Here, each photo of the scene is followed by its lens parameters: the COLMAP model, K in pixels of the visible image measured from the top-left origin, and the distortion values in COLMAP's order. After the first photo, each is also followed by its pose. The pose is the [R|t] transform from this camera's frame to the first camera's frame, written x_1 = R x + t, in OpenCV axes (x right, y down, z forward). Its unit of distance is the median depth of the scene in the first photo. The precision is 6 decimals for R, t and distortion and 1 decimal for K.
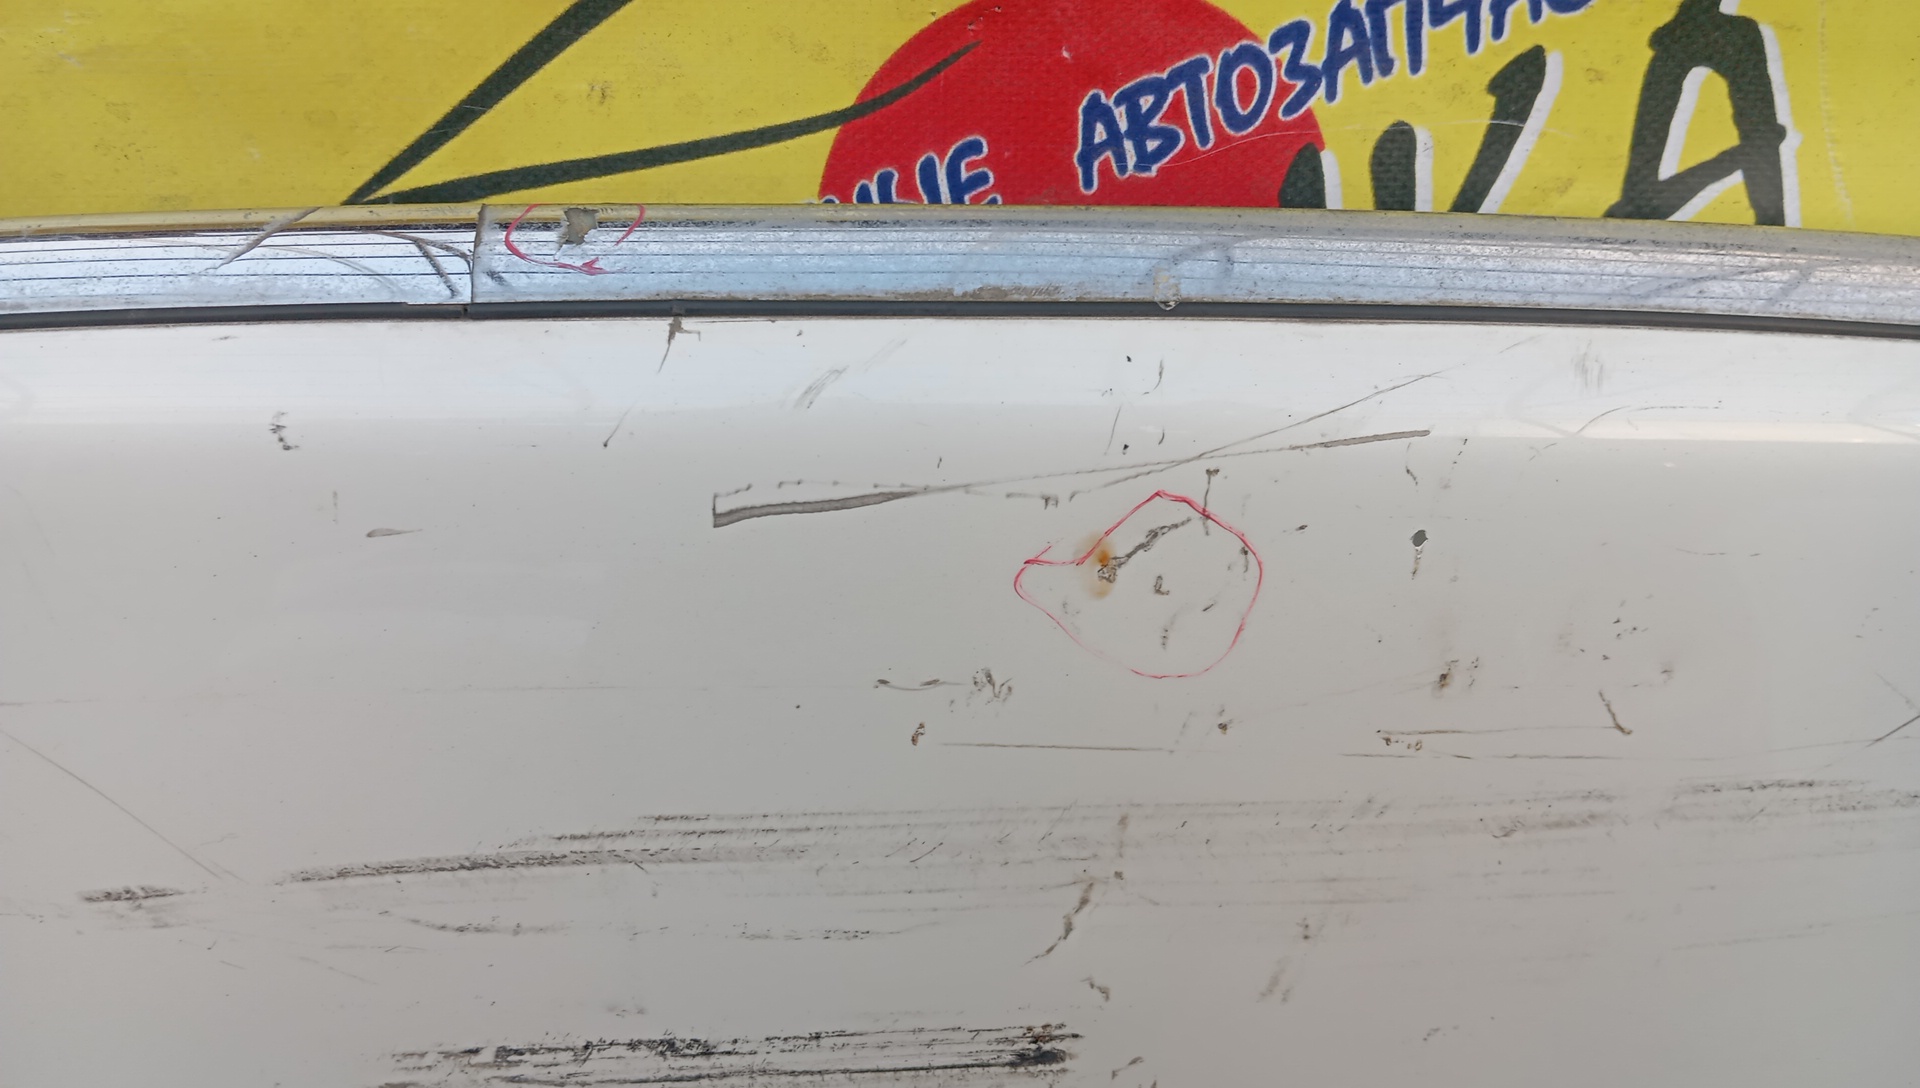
lens RADIAL K [[1594.6, 0, 966.7], [0, 1594.6, 572.5], [0, 0, 1]] dist [0.087044, -0.202513]
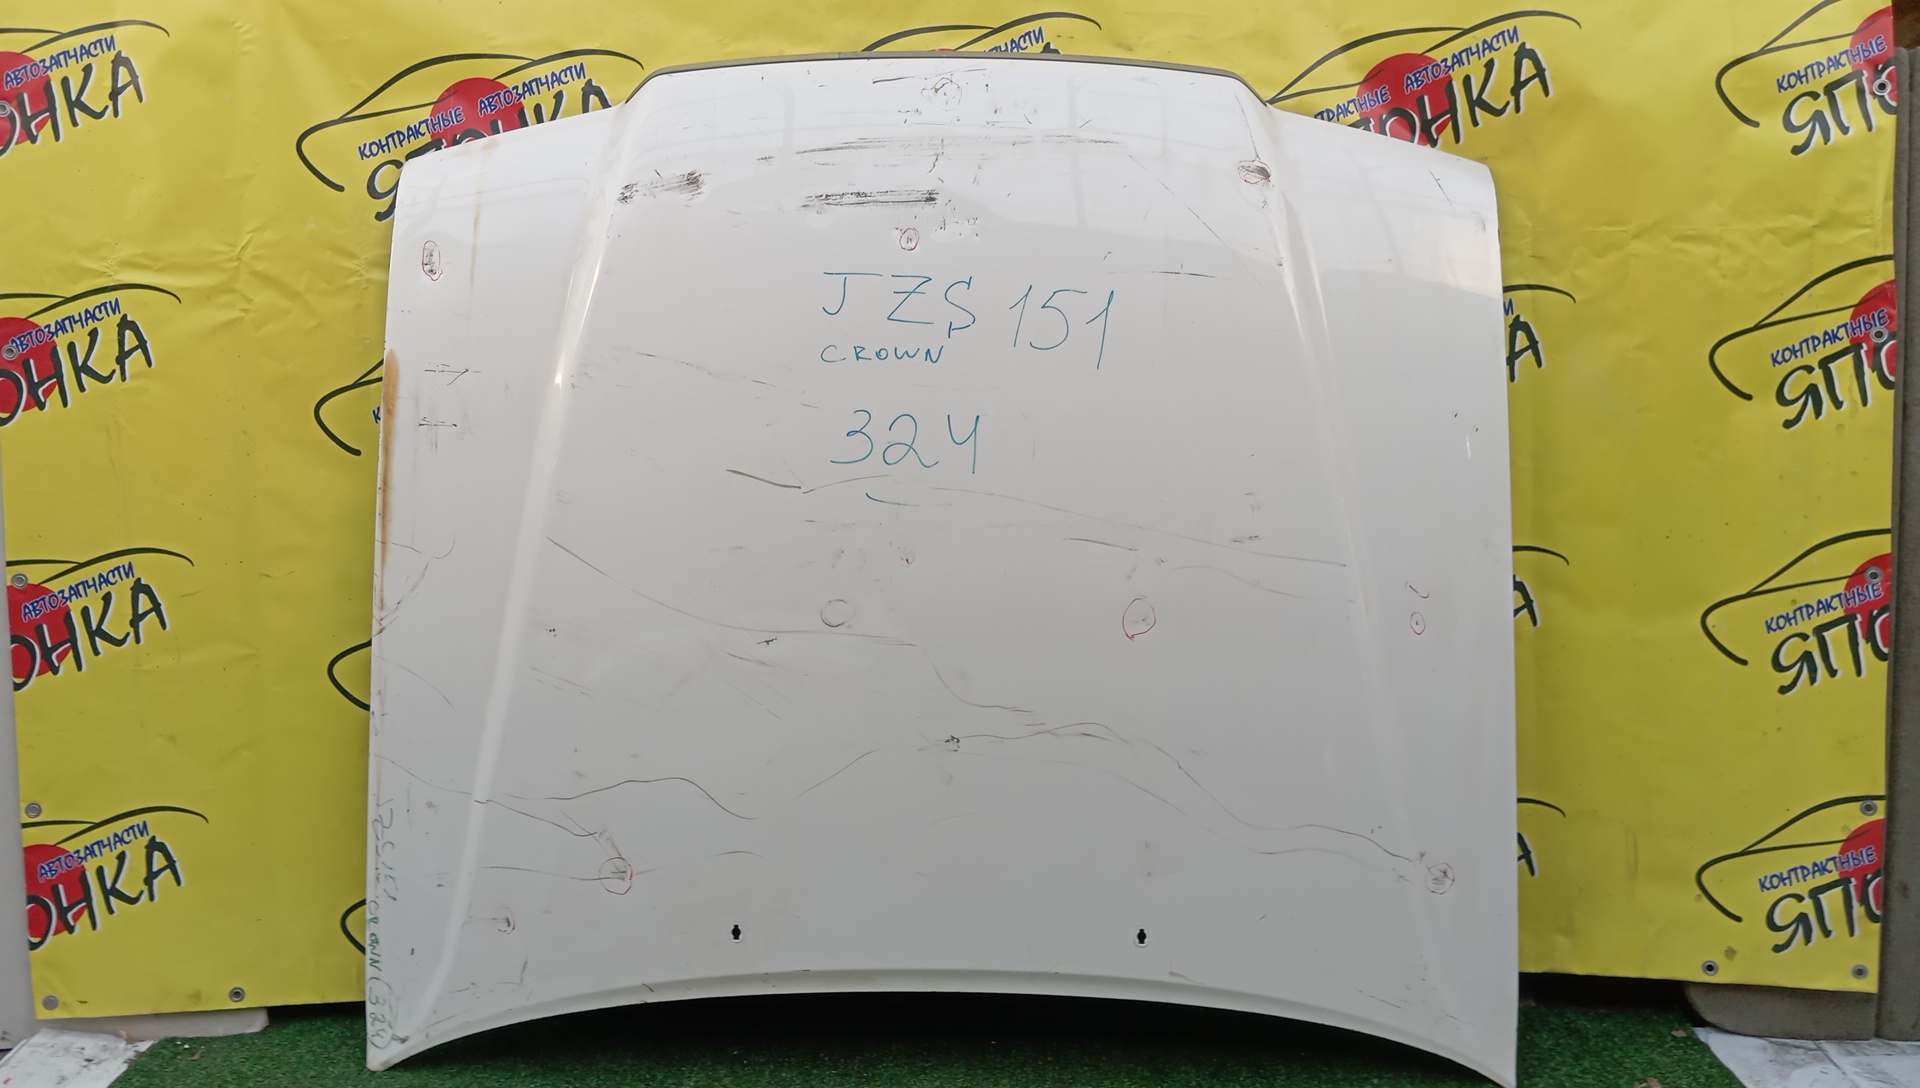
lens RADIAL K [[1594.6, 0, 966.7], [0, 1594.6, 572.5], [0, 0, 1]] dist [0.087044, -0.202513]
pose [[0.997318, -0.038145, -0.062469, 0.459524], [-0.005676, 0.810594, -0.585582, 4.498899], [0.072974, 0.584365, 0.808203, -2.545137]]
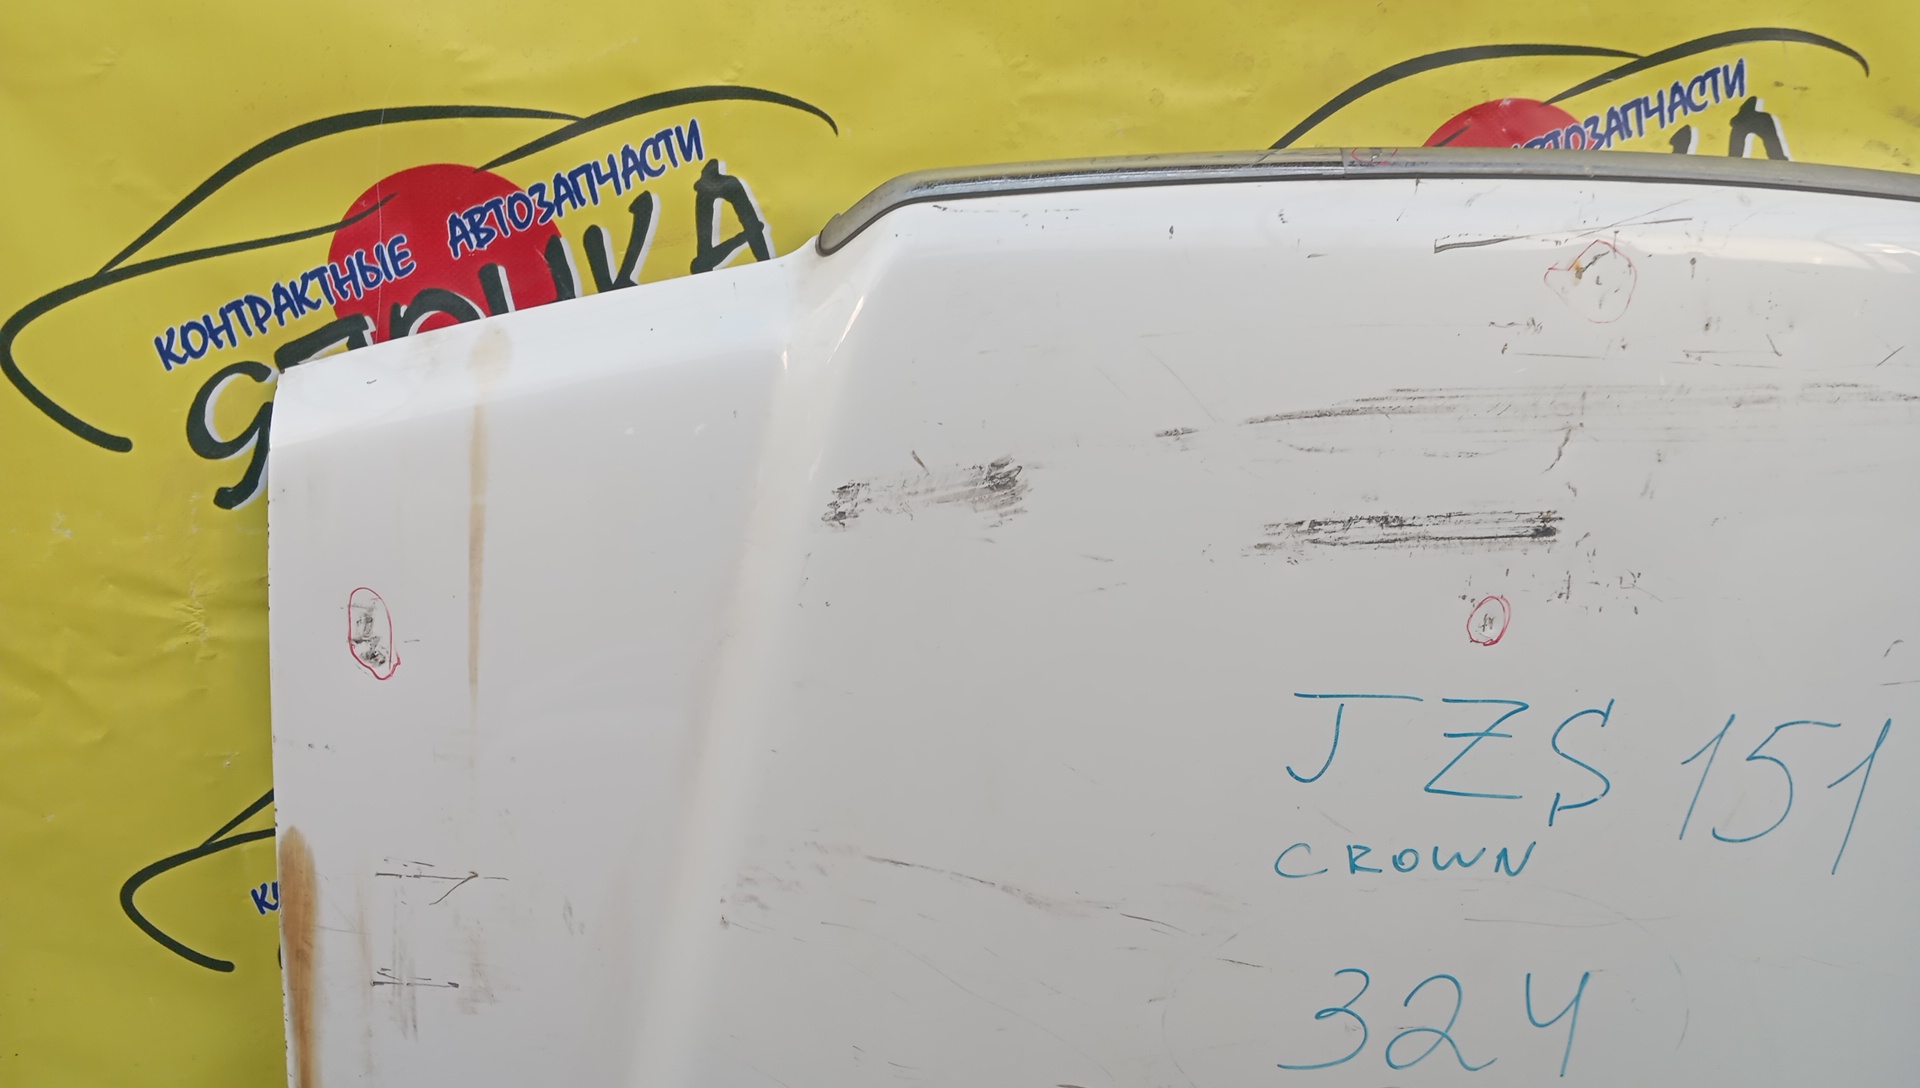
lens RADIAL K [[1594.6, 0, 966.7], [0, 1594.6, 572.5], [0, 0, 1]] dist [0.087044, -0.202513]
pose [[0.998589, -0.027108, 0.045661, -0.913177], [0.040409, 0.945791, -0.322254, 1.109940], [-0.034450, 0.323644, 0.945552, -1.124846]]
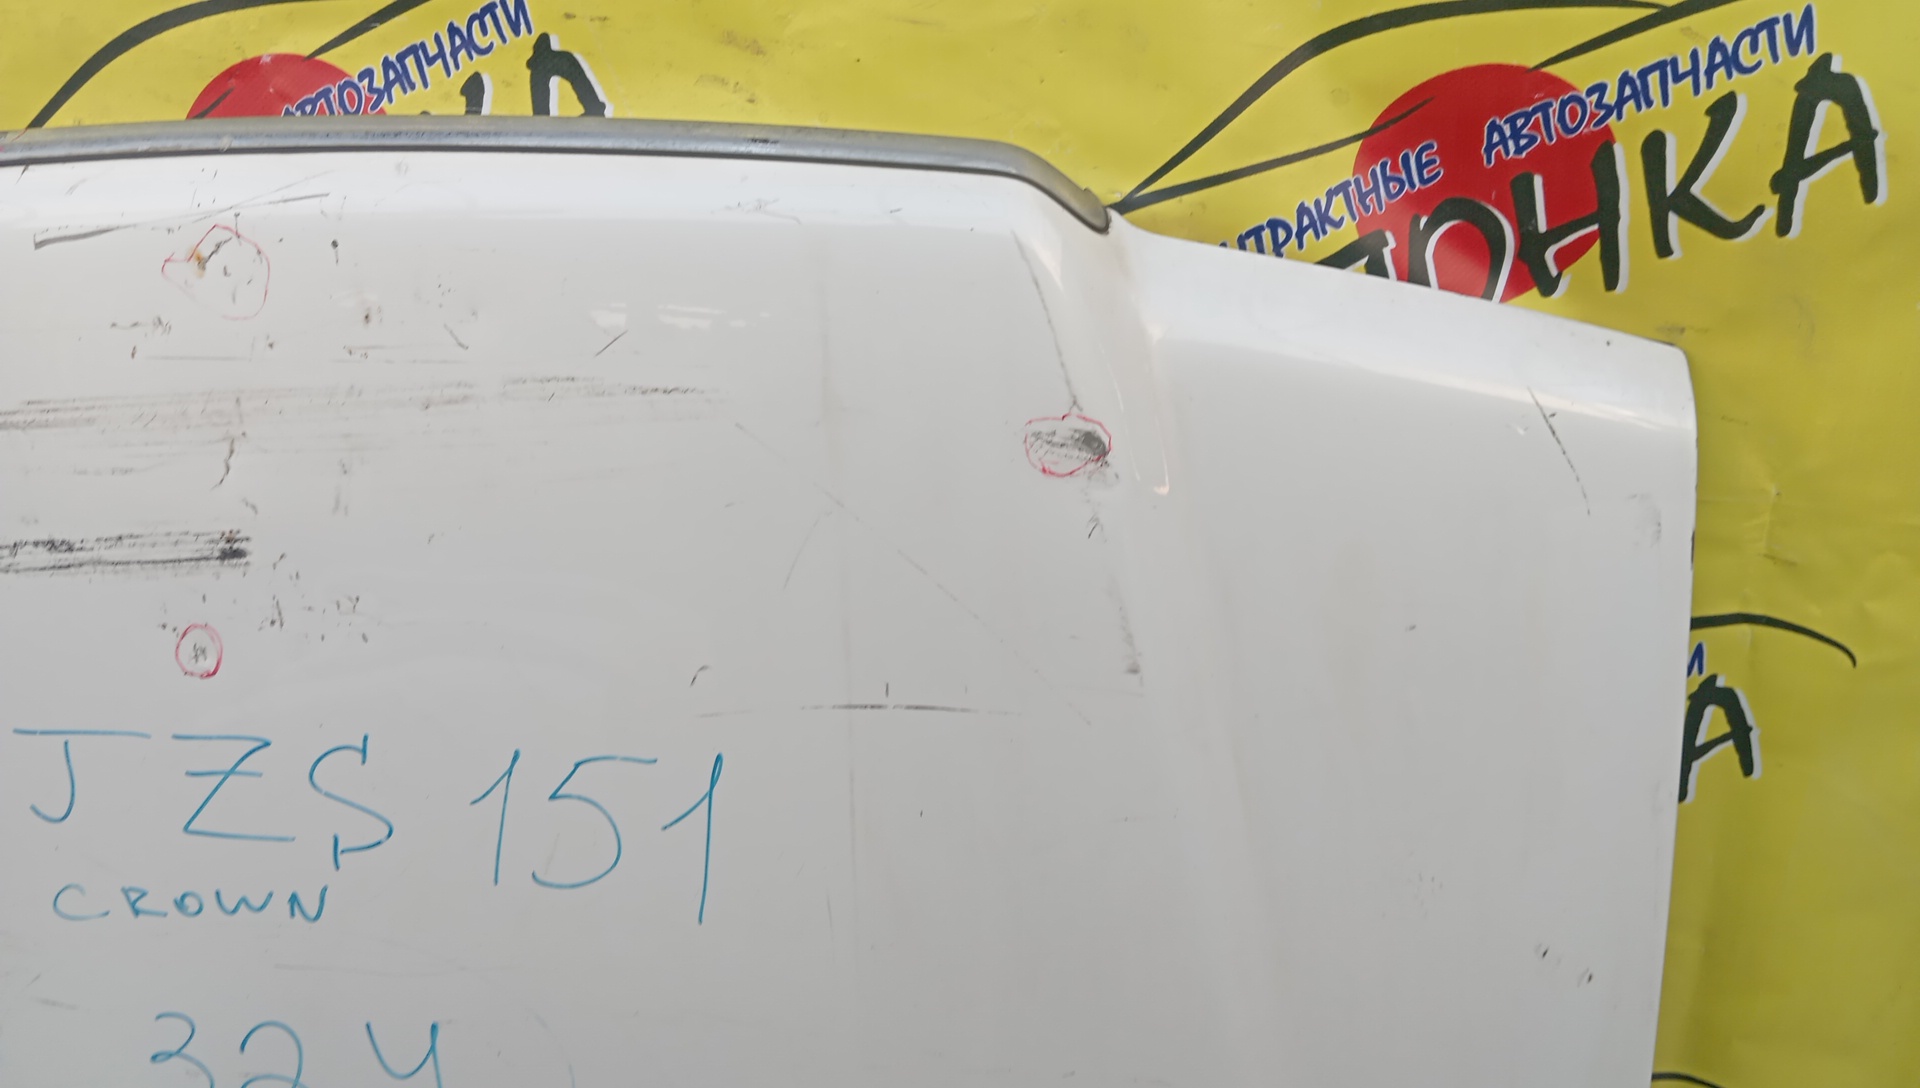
lens RADIAL K [[1568.7, 0, 971.6], [0, 1568.7, 553.1], [0, 0, 1]] dist [0.082020, -0.169839]
pose [[0.993136, -0.038728, -0.110372, 1.241784], [0.008064, 0.964023, -0.265698, 0.883104], [0.116691, 0.262984, 0.957717, -0.810708]]
